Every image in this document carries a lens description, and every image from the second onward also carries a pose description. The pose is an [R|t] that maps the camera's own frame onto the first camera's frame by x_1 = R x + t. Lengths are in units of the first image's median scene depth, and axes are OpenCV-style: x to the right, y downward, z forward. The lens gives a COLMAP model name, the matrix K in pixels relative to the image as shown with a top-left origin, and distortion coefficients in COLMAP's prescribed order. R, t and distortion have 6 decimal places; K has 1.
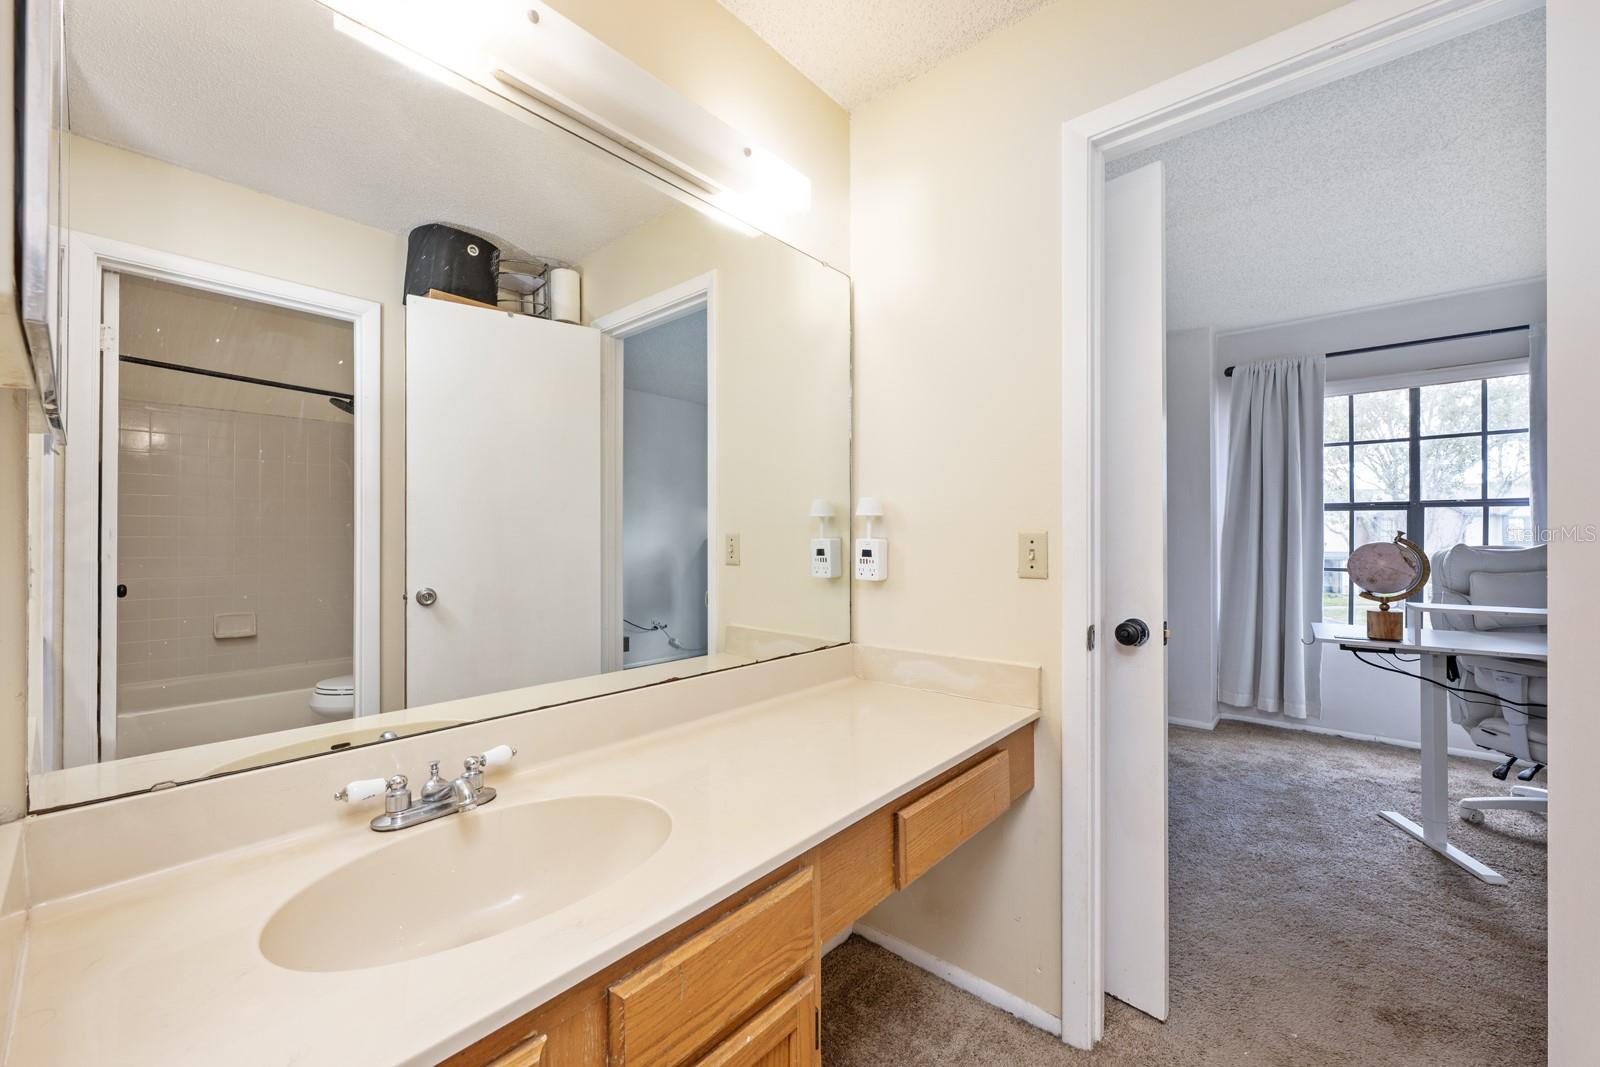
lens RADIAL K [[631.1, 0, 800.0], [0, 631.1, 533.5], [0, 0, 1]] dist [0.070888, -0.000073]
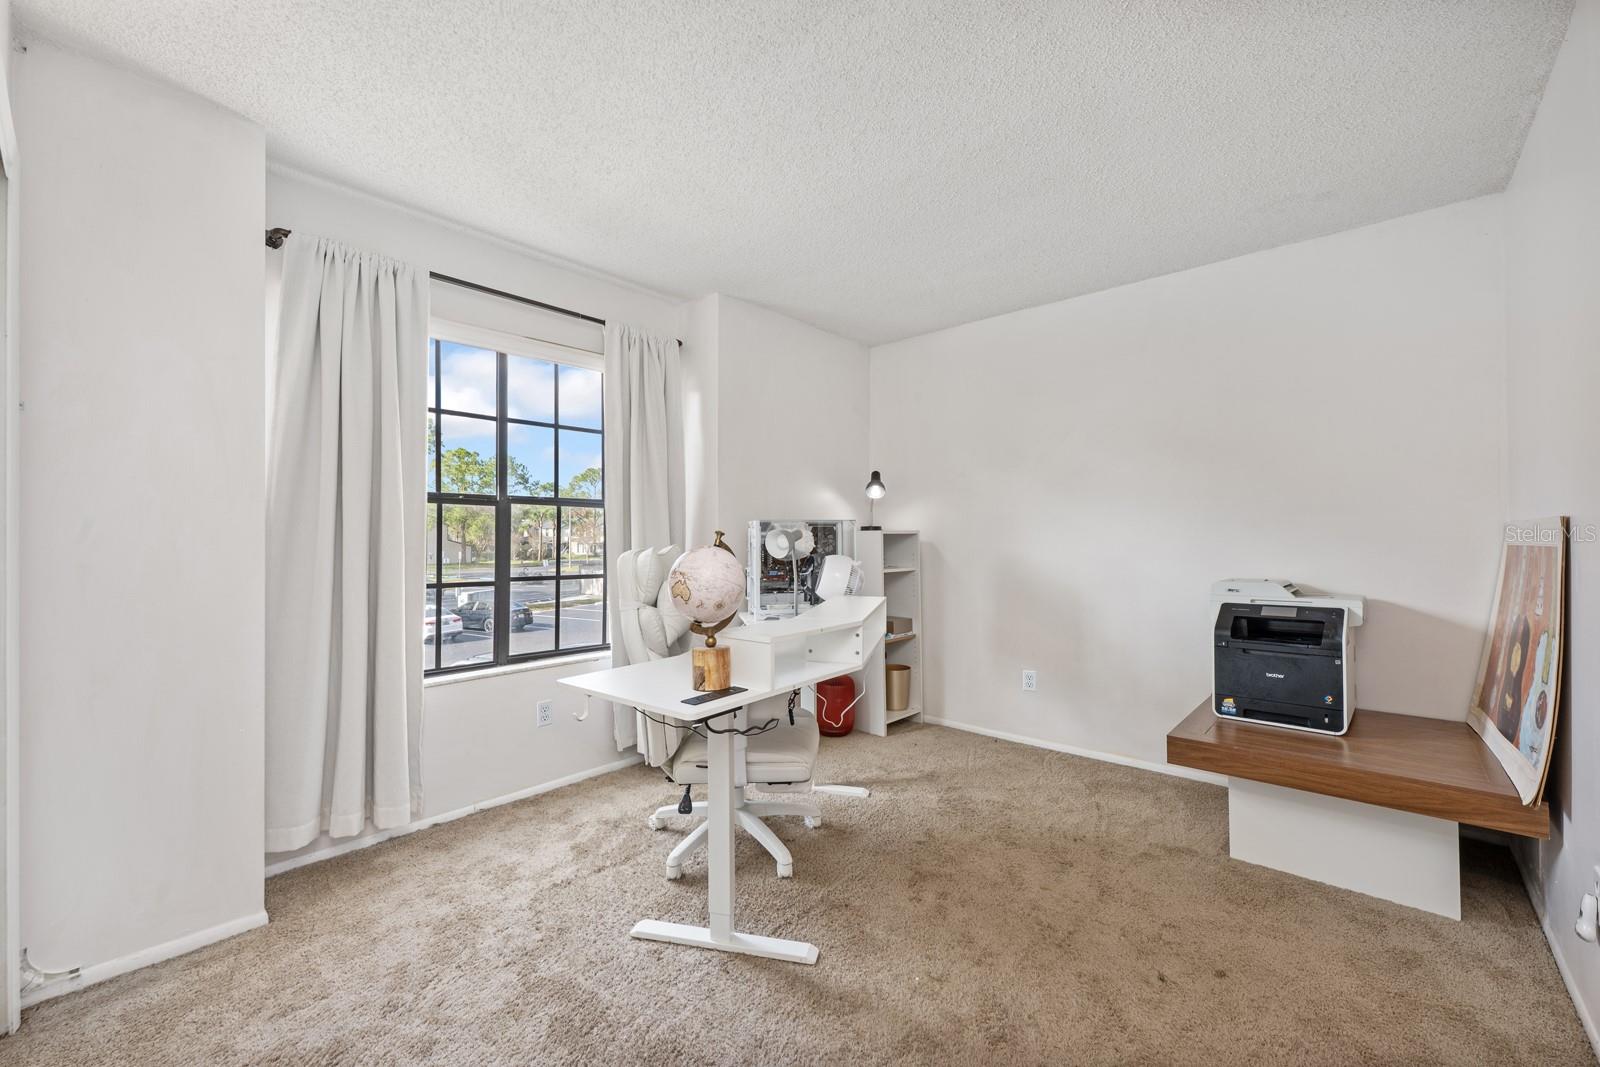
lens RADIAL K [[631.7, 0, 822.3], [0, 631.7, 533.7], [0, 0, 1]] dist [-0.001445, -0.000134]
pose [[0.010389, 0.002024, 0.999944, 0.170615], [0.001525, 0.999997, -0.002040, -0.000024], [-0.999945, 0.001546, 0.010386, 0.663546]]
